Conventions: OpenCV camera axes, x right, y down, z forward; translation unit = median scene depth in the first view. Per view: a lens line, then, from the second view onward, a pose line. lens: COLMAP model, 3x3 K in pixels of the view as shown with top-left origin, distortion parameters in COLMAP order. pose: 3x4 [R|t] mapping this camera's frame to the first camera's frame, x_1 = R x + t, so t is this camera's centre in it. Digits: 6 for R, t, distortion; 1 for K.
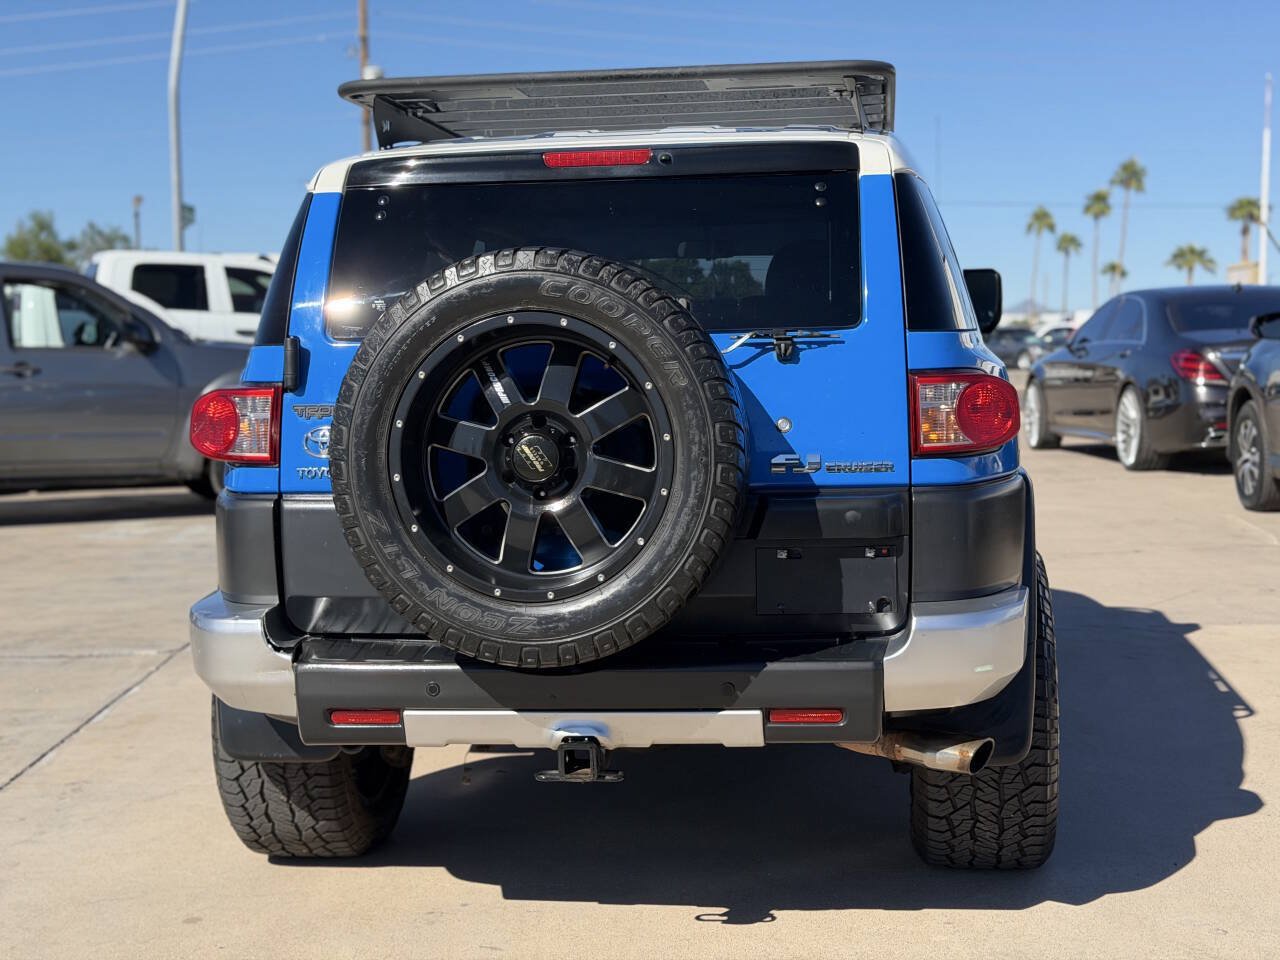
lens RADIAL K [[1767.6, 0, 659.1], [0, 1767.6, 471.4], [0, 0, 1]] dist [0.177490, -0.400204]
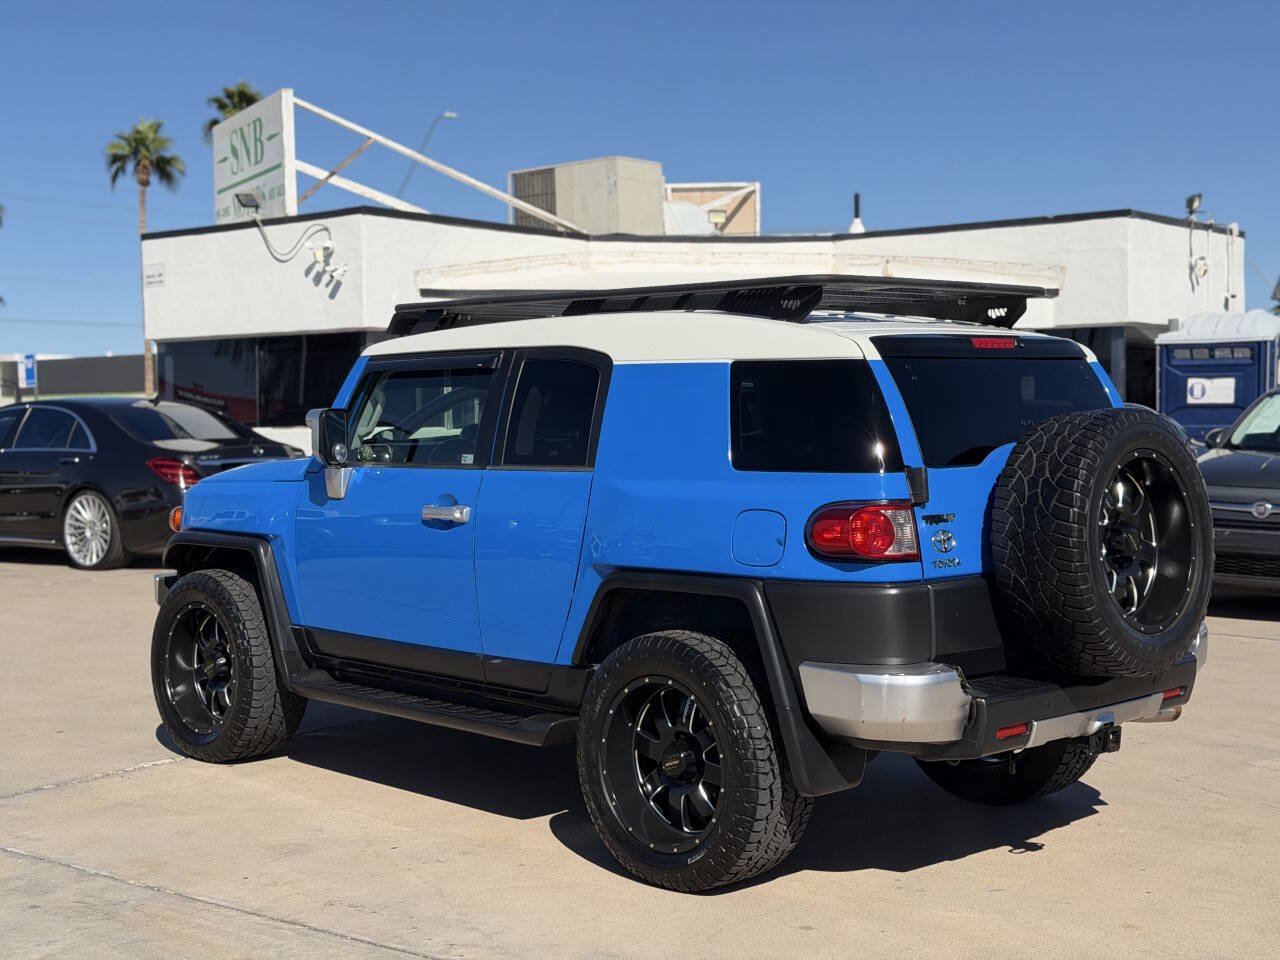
lens RADIAL K [[1751.9, 0, 640.5], [0, 1751.9, 498.8], [0, 0, 1]] dist [0.163083, -0.292241]
pose [[0.615632, -0.026471, 0.787589, -1.488594], [0.057504, 0.998280, -0.011396, -0.049683], [-0.785933, 0.052305, 0.616096, 0.359217]]
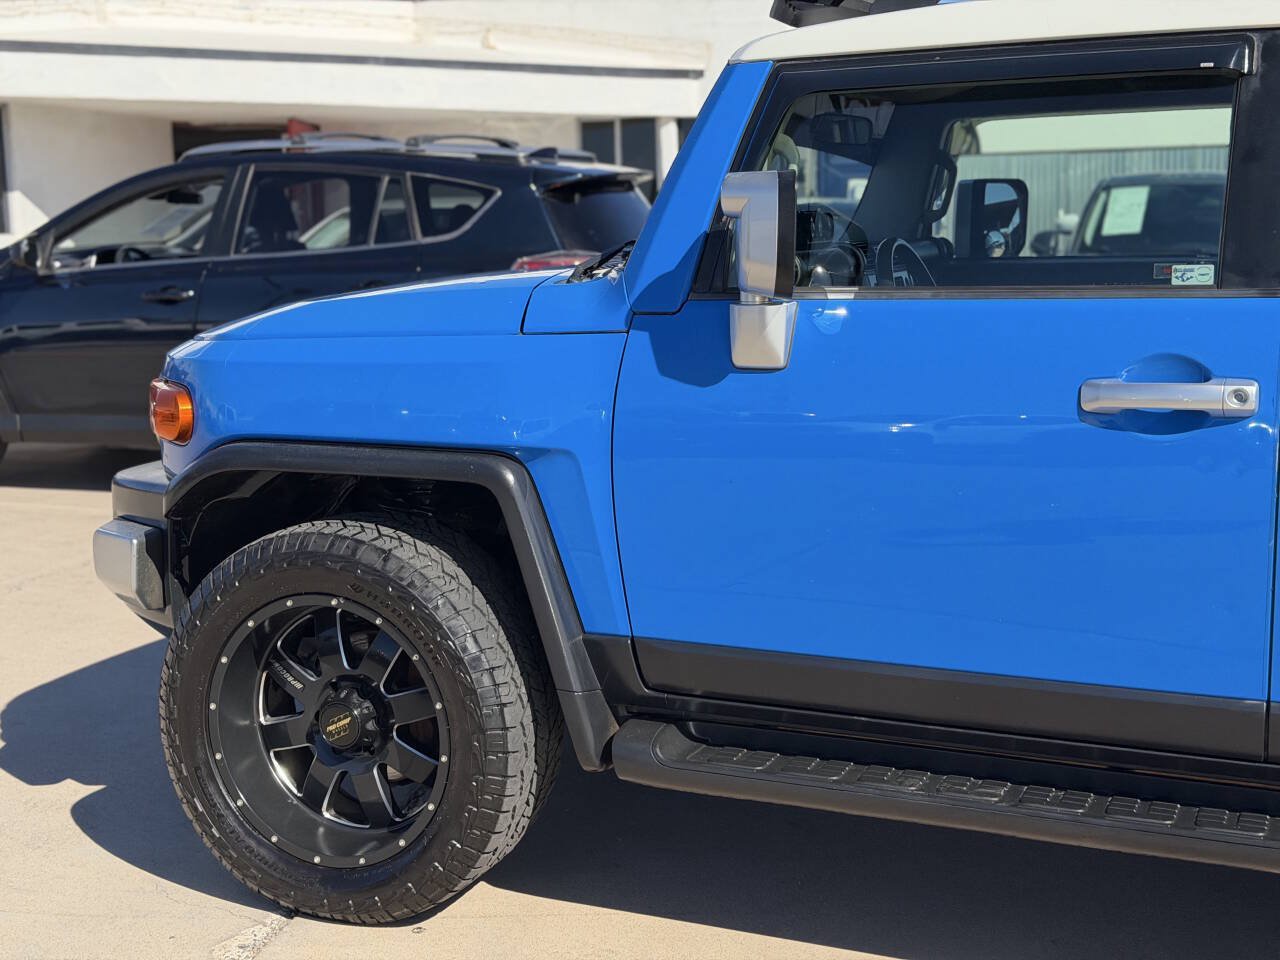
lens RADIAL K [[1751.9, 0, 640.5], [0, 1751.9, 498.8], [0, 0, 1]] dist [0.163083, -0.292241]
pose [[0.251799, -0.138468, 0.957823, -1.059245], [0.083799, 0.989114, 0.120962, -0.138019], [-0.964145, 0.049806, 0.260661, 1.617415]]
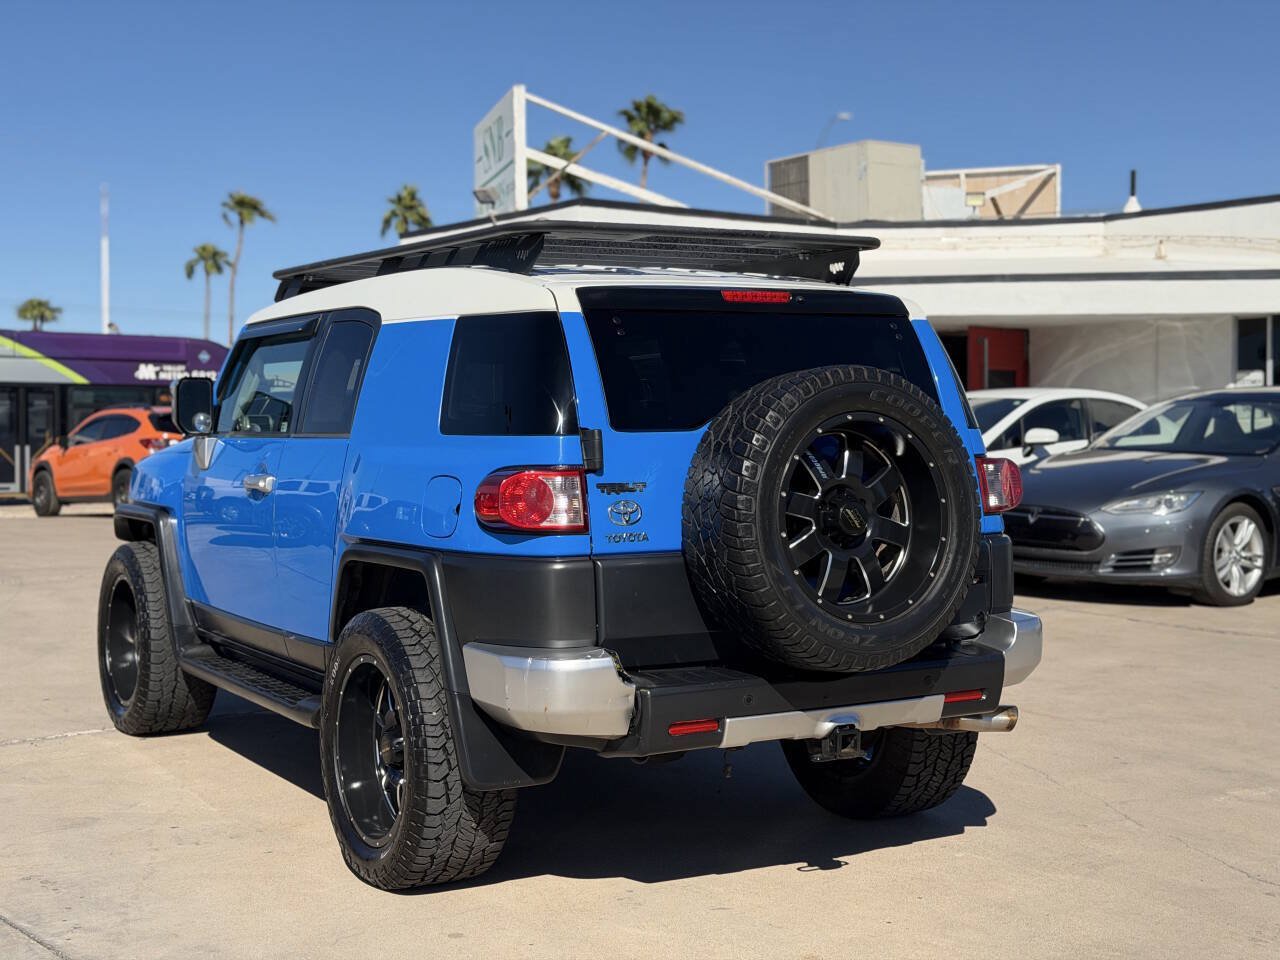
lens RADIAL K [[1751.9, 0, 640.5], [0, 1751.9, 498.8], [0, 0, 1]] dist [0.163083, -0.292241]
pose [[0.788517, -0.013563, 0.614863, -0.981530], [0.037689, 0.998943, -0.026298, 0.006913], [-0.613857, 0.043910, 0.788195, 0.031219]]
